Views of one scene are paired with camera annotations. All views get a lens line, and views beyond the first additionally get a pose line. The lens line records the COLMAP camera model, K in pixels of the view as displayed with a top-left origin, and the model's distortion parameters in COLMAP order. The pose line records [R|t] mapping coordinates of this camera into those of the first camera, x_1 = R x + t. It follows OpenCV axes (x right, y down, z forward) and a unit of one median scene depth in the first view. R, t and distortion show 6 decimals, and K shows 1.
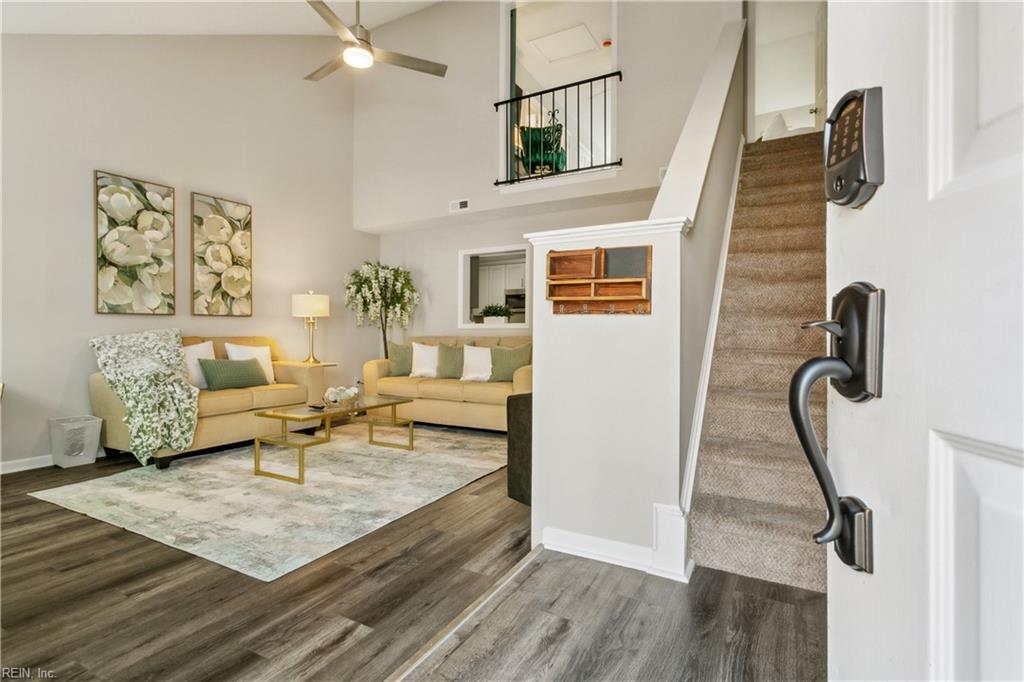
lens RADIAL K [[483.8, 0, 512.0], [0, 483.8, 341.0], [0, 0, 1]] dist [-0.000184, 0.000148]
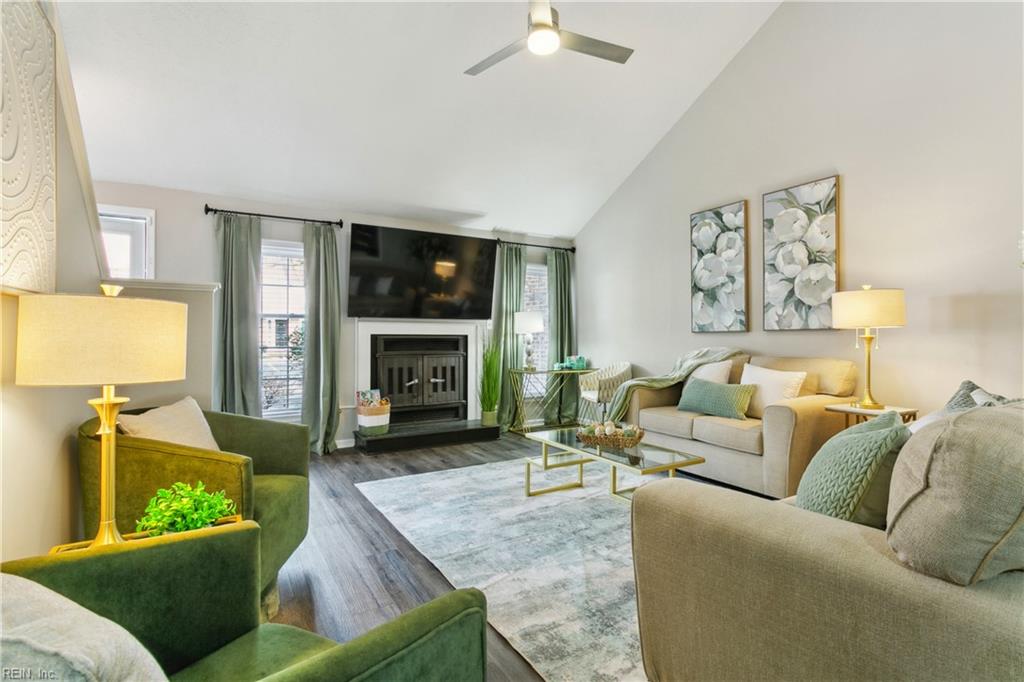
lens RADIAL K [[483.8, 0, 512.0], [0, 483.8, 341.0], [0, 0, 1]] dist [-0.000184, 0.000148]
pose [[-0.494485, 0.010642, -0.869121, 0.377294], [-0.010849, 0.999772, 0.018414, -0.049232], [0.869118, 0.018534, -0.494257, 1.104180]]
